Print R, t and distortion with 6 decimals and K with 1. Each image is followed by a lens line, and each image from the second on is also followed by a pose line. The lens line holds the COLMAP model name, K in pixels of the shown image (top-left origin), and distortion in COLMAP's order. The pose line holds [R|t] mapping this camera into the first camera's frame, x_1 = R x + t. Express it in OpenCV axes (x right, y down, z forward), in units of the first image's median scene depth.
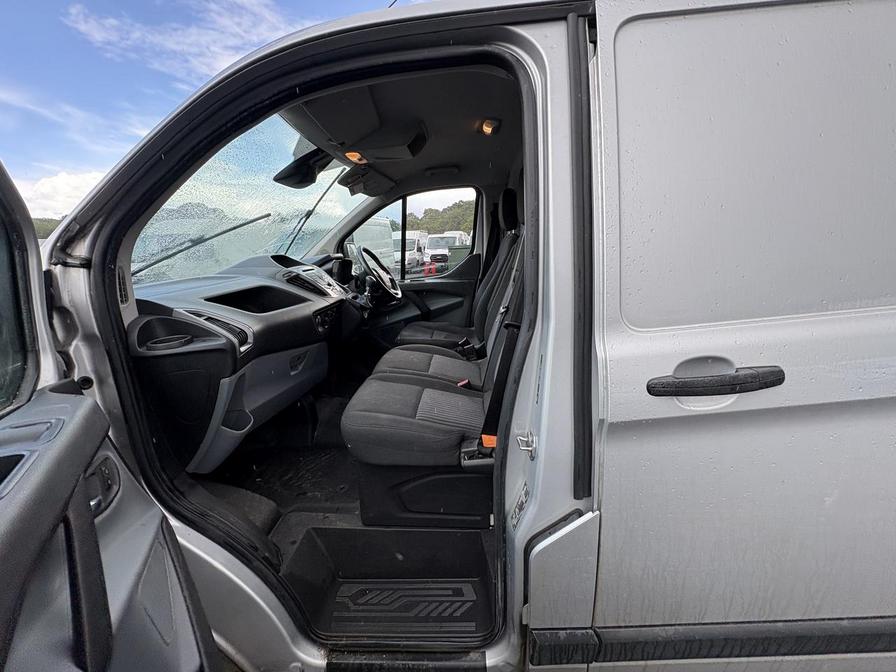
lens RADIAL K [[357.5, 0, 448.0], [0, 357.5, 336.0], [0, 0, 1]] dist [0.000024, 0.000447]
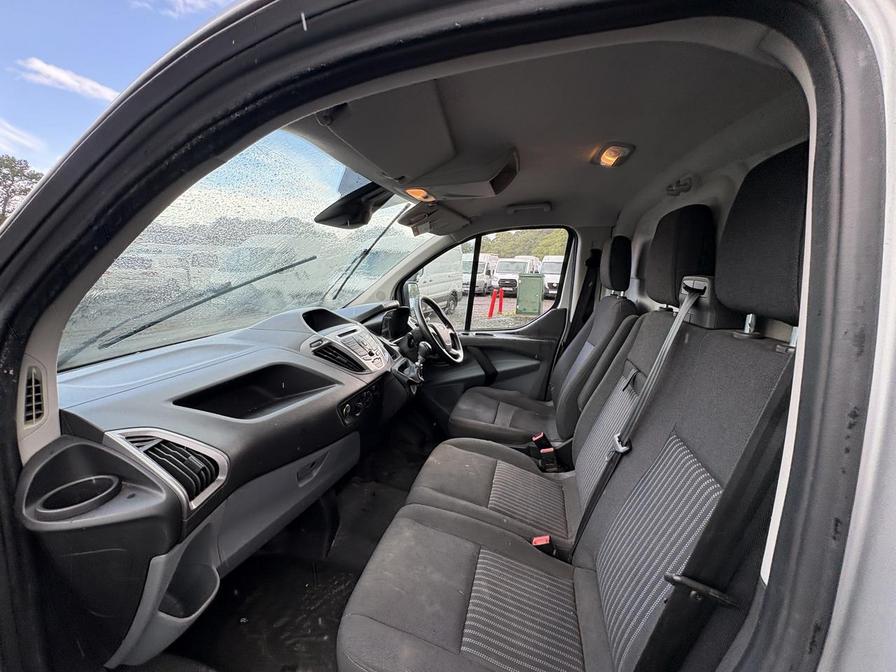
lens RADIAL K [[359.0, 0, 446.6], [0, 359.0, 338.0], [0, 0, 1]] dist [0.007839, -0.000151]
pose [[0.980045, 0.093182, -0.175579, -0.034981], [-0.102132, 0.993857, -0.042632, -0.146749], [0.170528, 0.059713, 0.983542, 0.238608]]
